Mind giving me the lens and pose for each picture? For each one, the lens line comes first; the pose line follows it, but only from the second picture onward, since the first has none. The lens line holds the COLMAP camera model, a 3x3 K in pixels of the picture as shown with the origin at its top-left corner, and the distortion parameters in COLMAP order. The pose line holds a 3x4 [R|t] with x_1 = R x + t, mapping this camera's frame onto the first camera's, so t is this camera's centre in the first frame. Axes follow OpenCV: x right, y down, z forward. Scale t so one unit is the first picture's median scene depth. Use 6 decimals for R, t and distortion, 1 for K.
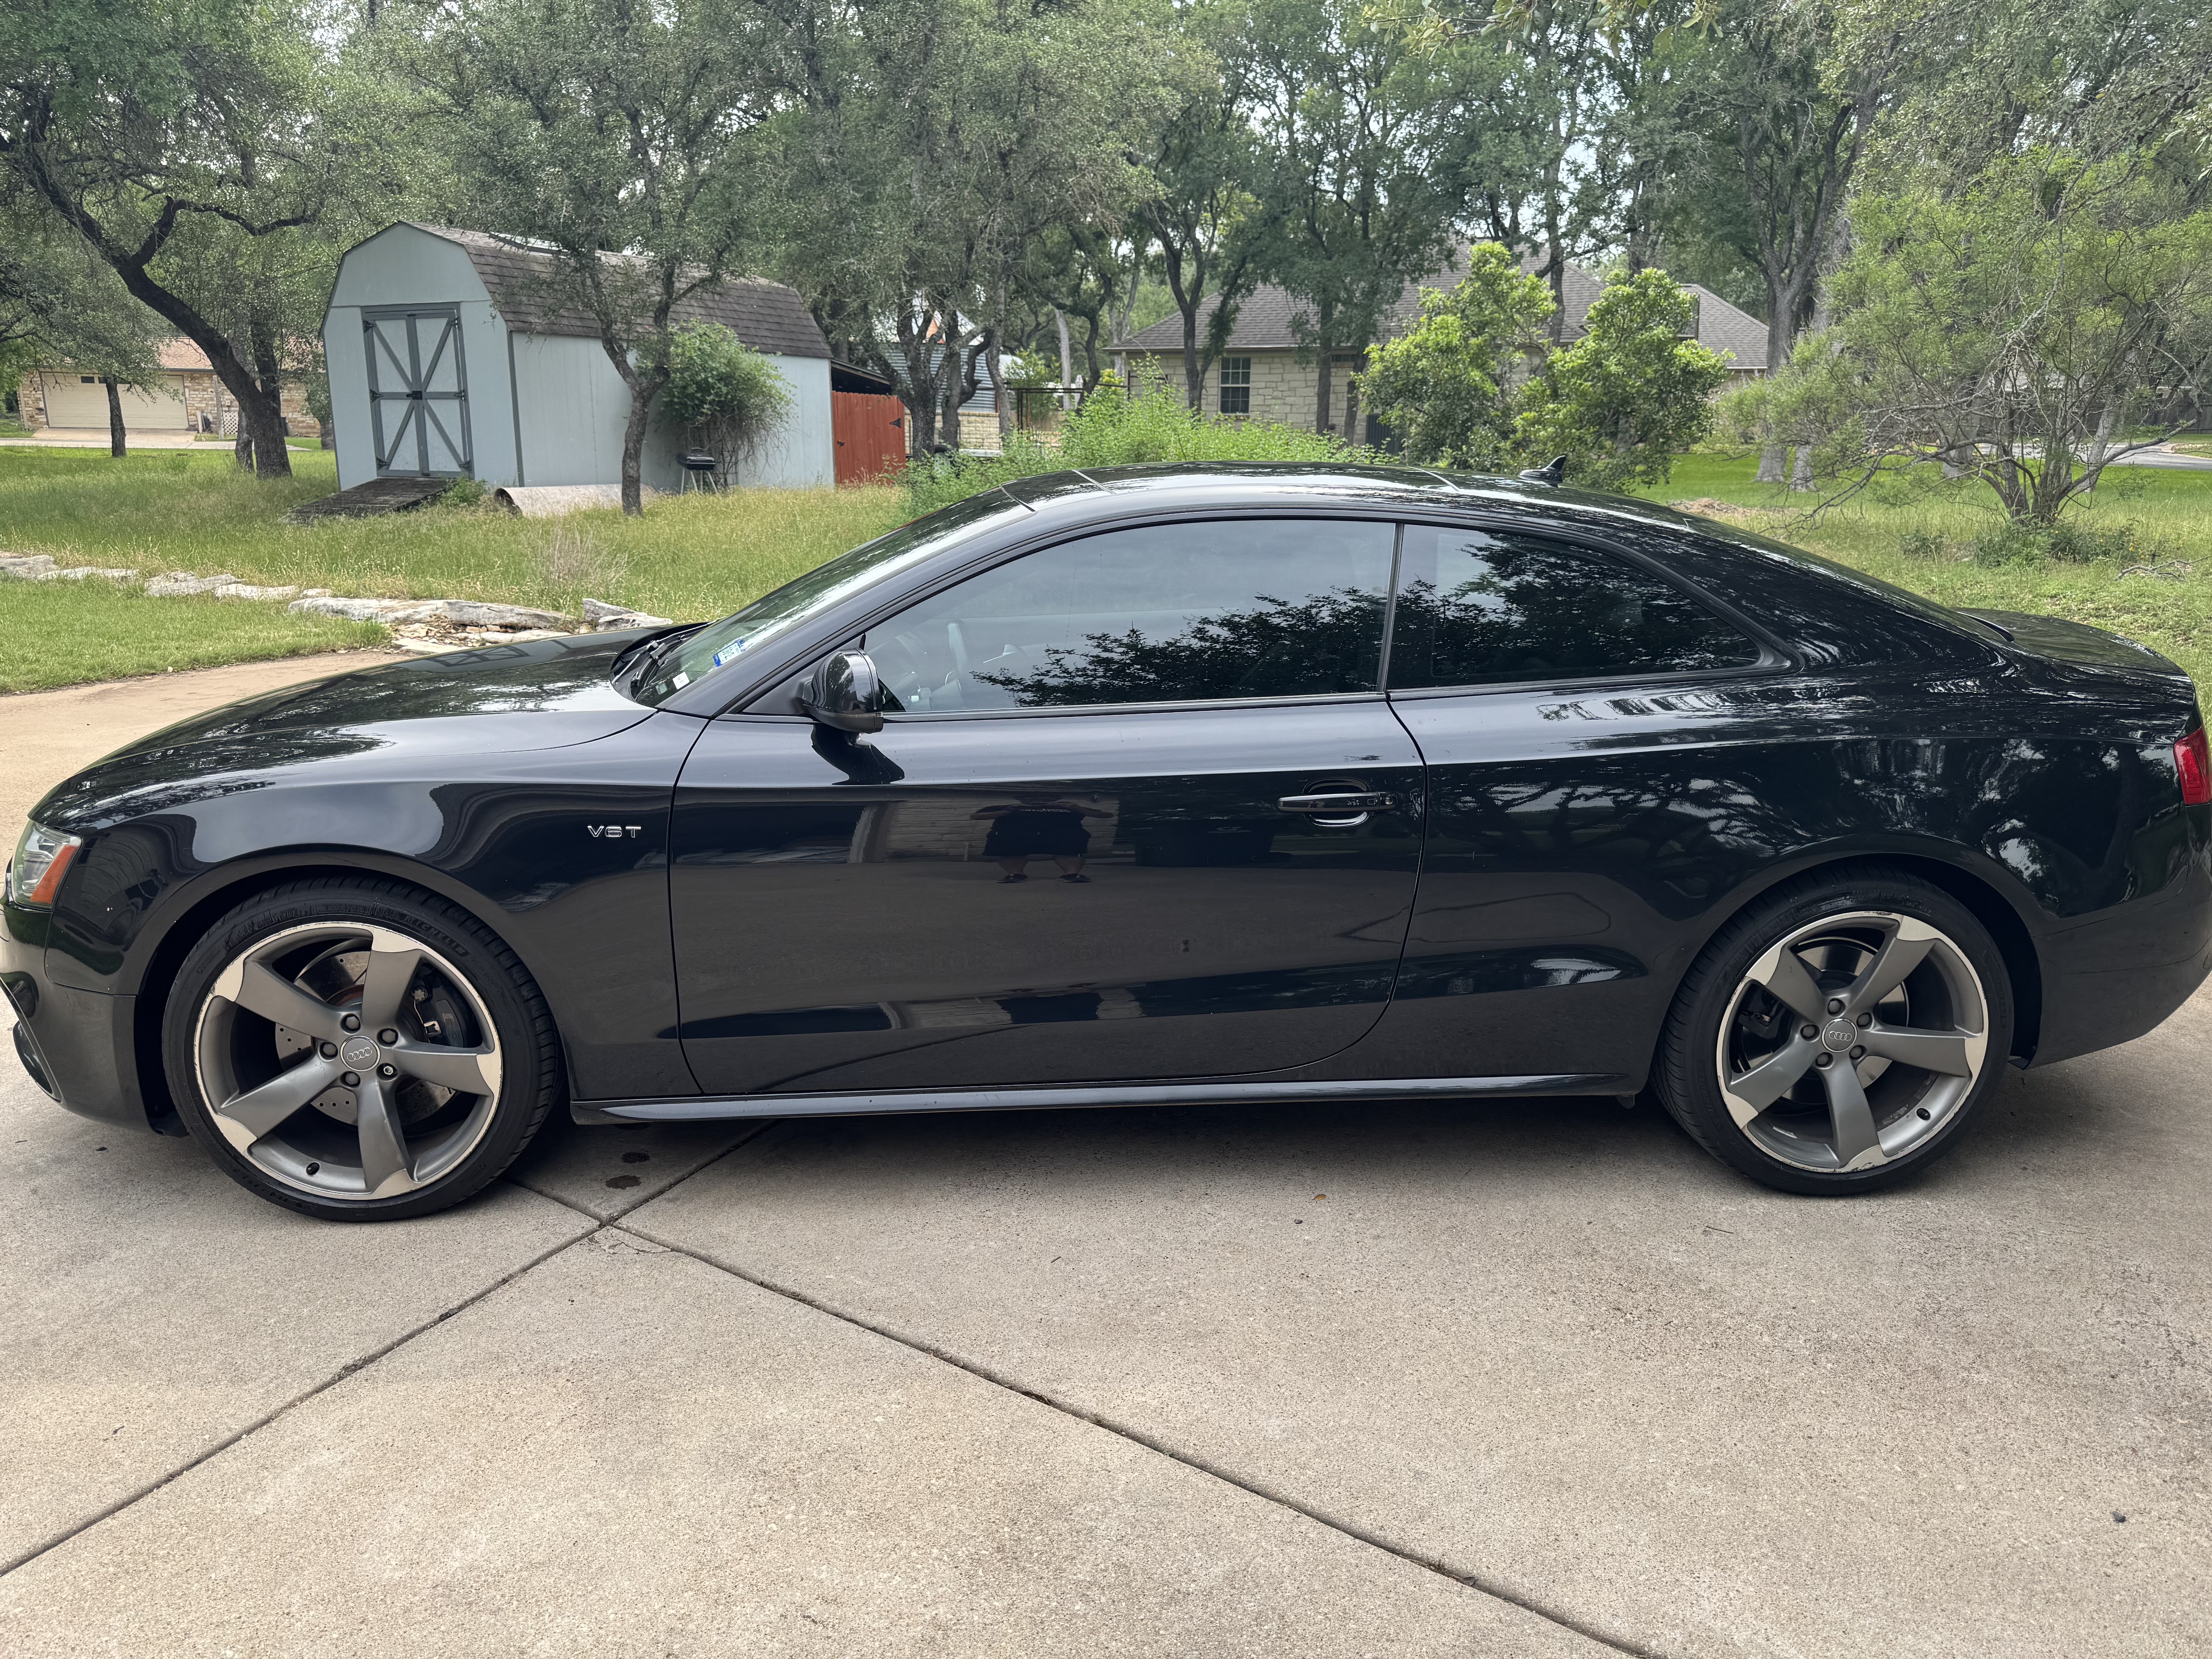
lens RADIAL K [[1535.6, 0, 1111.2], [0, 1535.6, 818.1], [0, 0, 1]] dist [-0.001400, -0.003862]
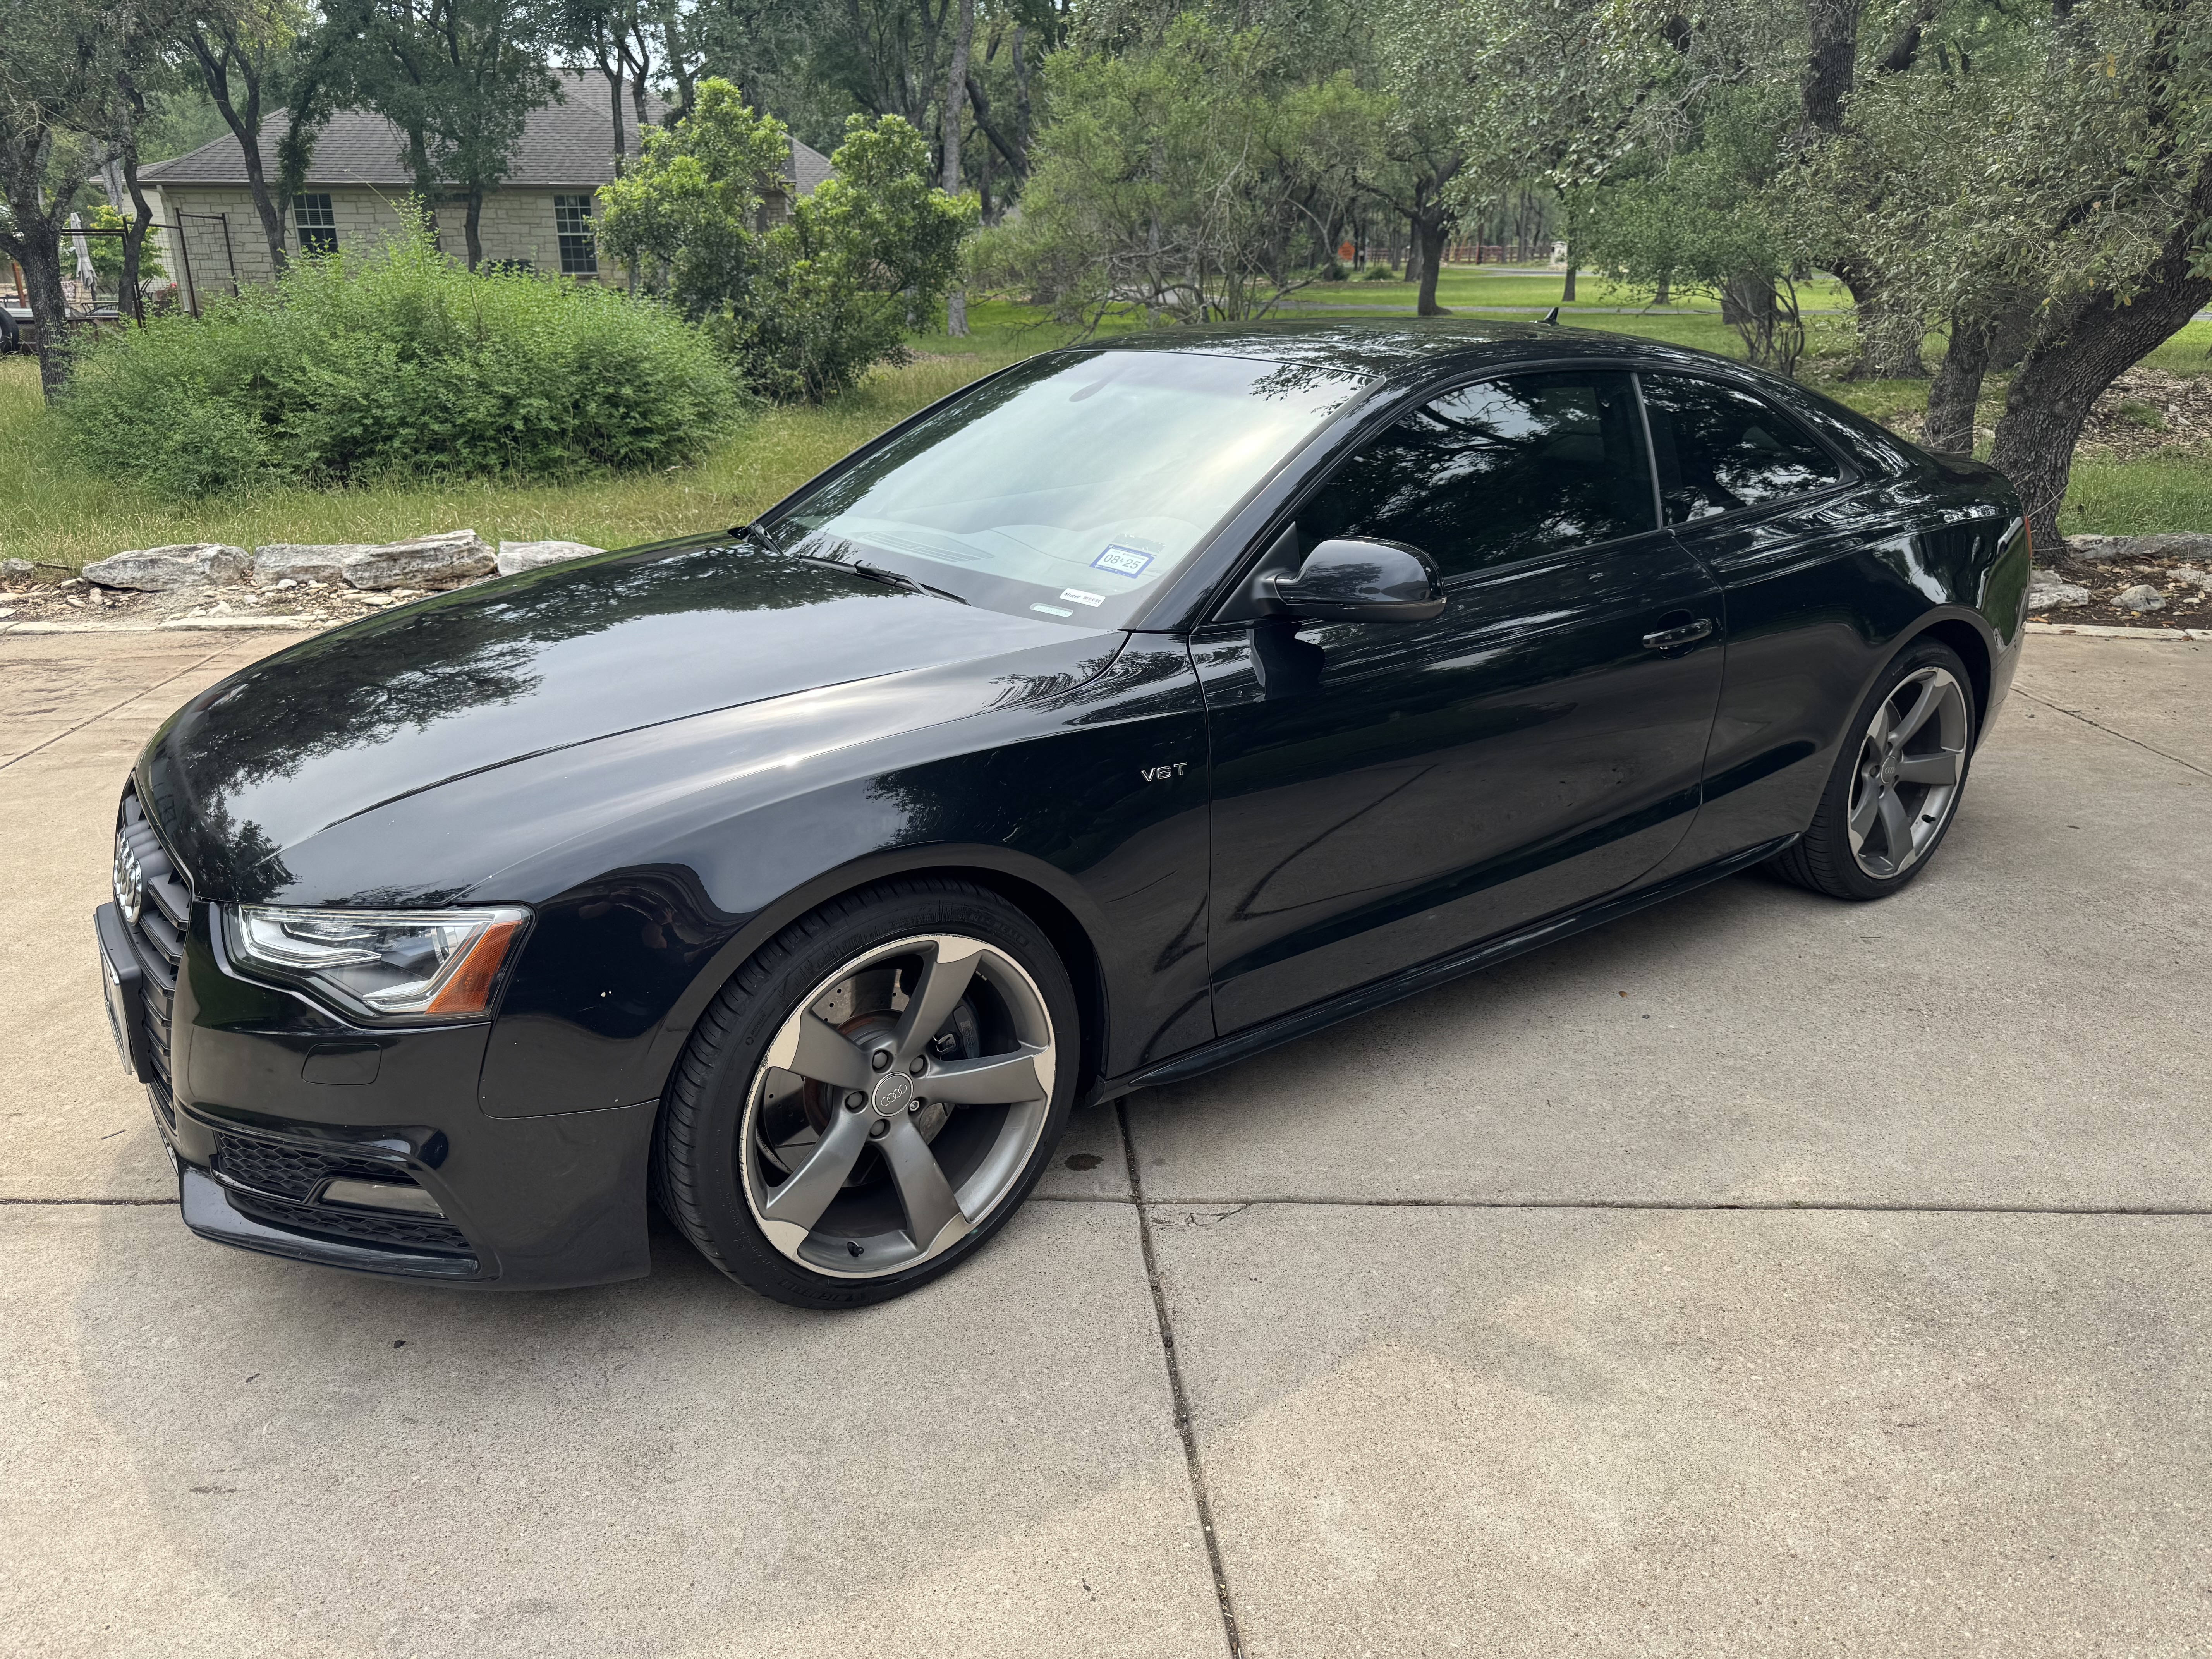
lens RADIAL K [[1524.4, 0, 1105.5], [0, 1524.4, 788.4], [0, 0, 1]] dist [-0.003429, 0.001305]
pose [[0.849675, -0.174695, 0.497528, -0.101663], [0.135632, 0.984186, 0.113941, -0.010926], [-0.509565, -0.029332, 0.859932, 0.033824]]
